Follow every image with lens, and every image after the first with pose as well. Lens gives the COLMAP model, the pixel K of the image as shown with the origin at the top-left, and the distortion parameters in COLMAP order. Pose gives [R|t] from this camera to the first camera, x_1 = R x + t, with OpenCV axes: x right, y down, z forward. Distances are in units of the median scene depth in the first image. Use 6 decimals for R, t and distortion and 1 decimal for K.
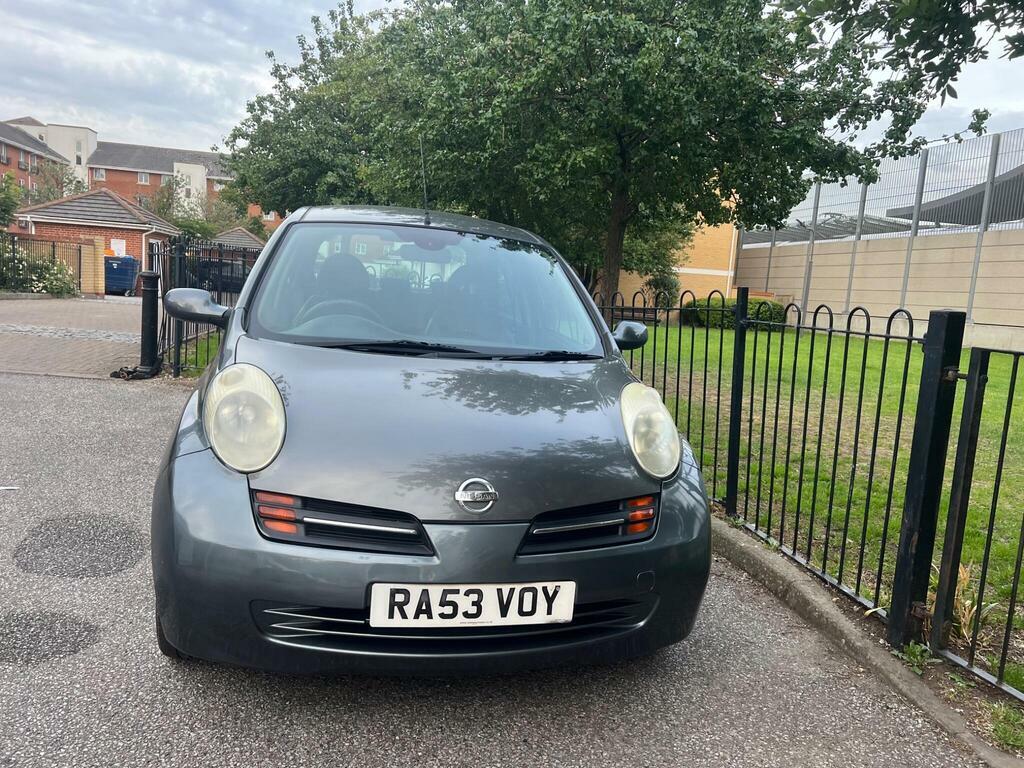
lens RADIAL K [[774.9, 0, 512.0], [0, 774.9, 384.0], [0, 0, 1]] dist [0.051870, -0.053629]
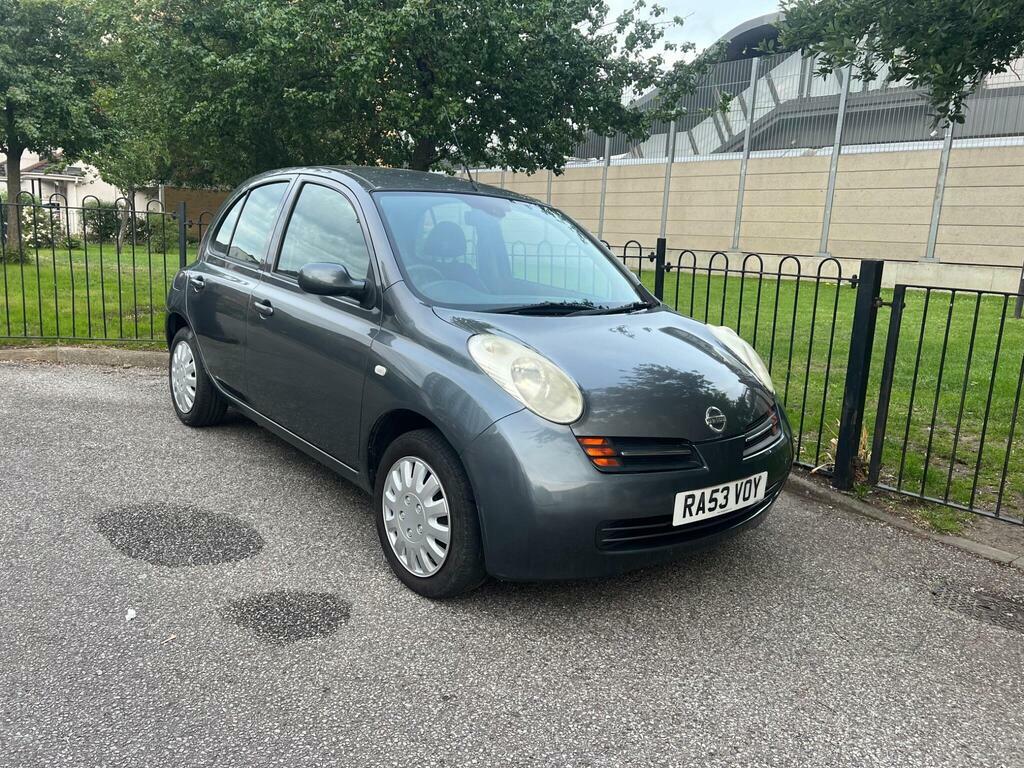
lens RADIAL K [[780.2, 0, 515.7], [0, 780.2, 384.6], [0, 0, 1]] dist [0.024280, -0.008448]
pose [[0.889275, -0.106853, 0.444716, -0.506979], [0.064530, 0.991913, 0.109291, -0.045526], [-0.452797, -0.068492, 0.888979, -0.019332]]
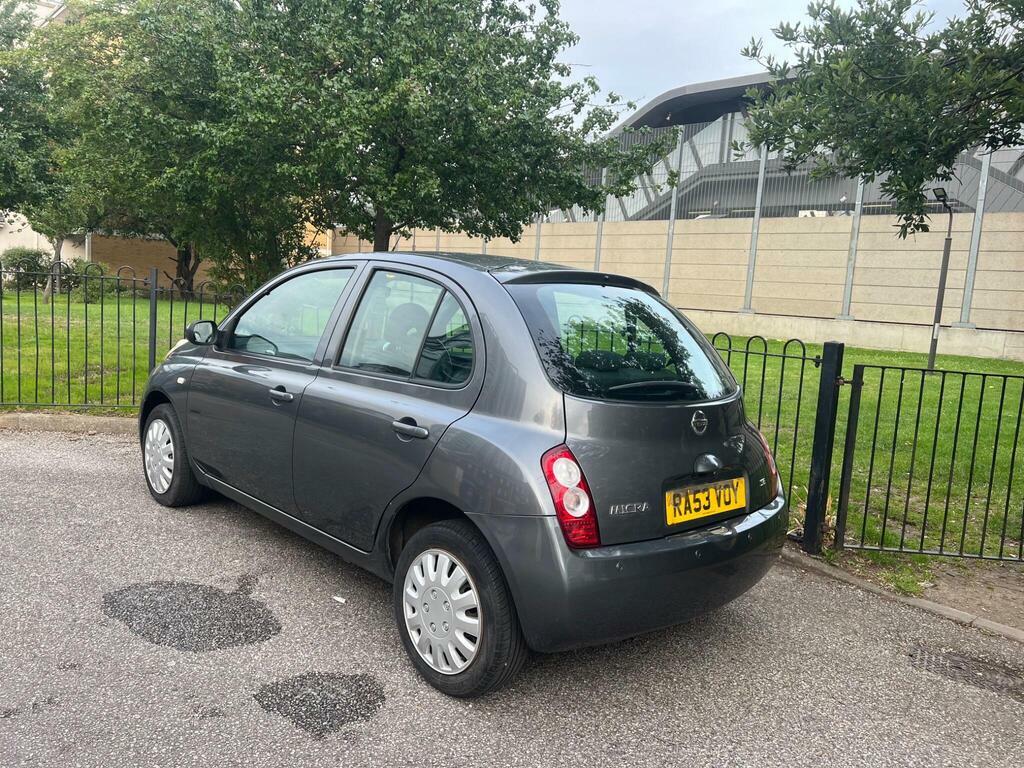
lens RADIAL K [[774.9, 0, 512.0], [0, 774.9, 384.0], [0, 0, 1]] dist [0.051870, -0.053629]
pose [[0.846643, -0.078540, 0.526333, -0.604600], [0.058838, 0.996801, 0.054099, -0.093200], [-0.528898, -0.014834, 0.848556, -0.014703]]
